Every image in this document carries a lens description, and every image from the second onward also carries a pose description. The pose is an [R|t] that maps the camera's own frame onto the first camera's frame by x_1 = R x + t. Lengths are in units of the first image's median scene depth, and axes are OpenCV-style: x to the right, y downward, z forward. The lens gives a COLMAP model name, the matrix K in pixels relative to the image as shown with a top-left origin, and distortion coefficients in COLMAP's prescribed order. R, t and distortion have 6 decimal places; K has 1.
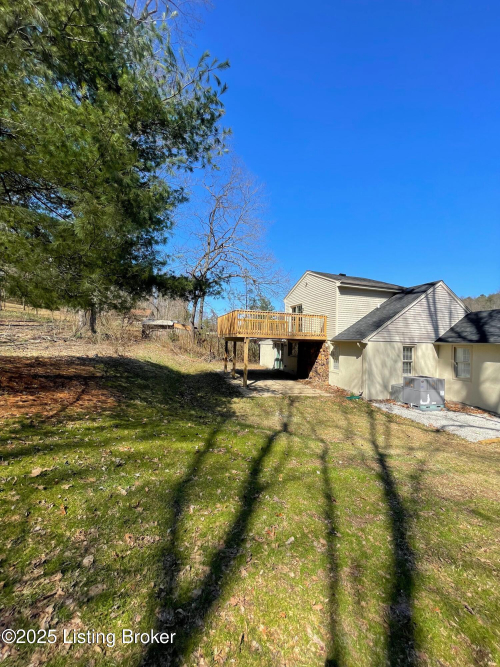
lens RADIAL K [[268.2, 0, 251.2], [0, 268.2, 336.7], [0, 0, 1]] dist [-0.004363, 0.000246]
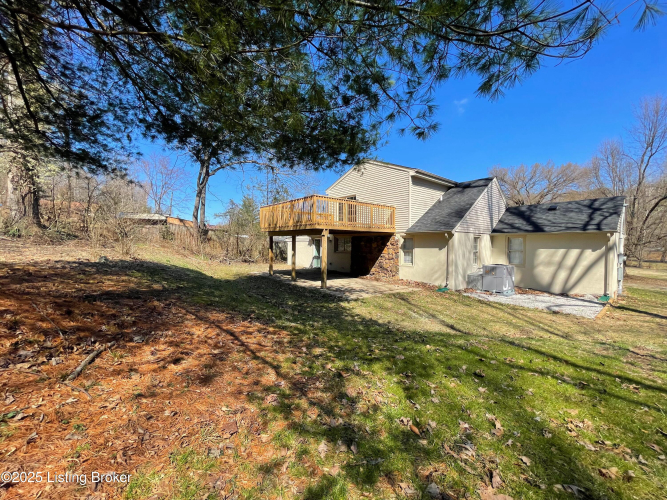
lens RADIAL K [[268.2, 0, 332.5], [0, 268.2, 248.1], [0, 0, 1]] dist [-0.004363, 0.000246]
pose [[0.925561, -0.027769, 0.377578, -0.311053], [0.012621, 0.999015, 0.042533, 0.025367], [-0.378387, -0.034602, 0.925000, 0.221489]]
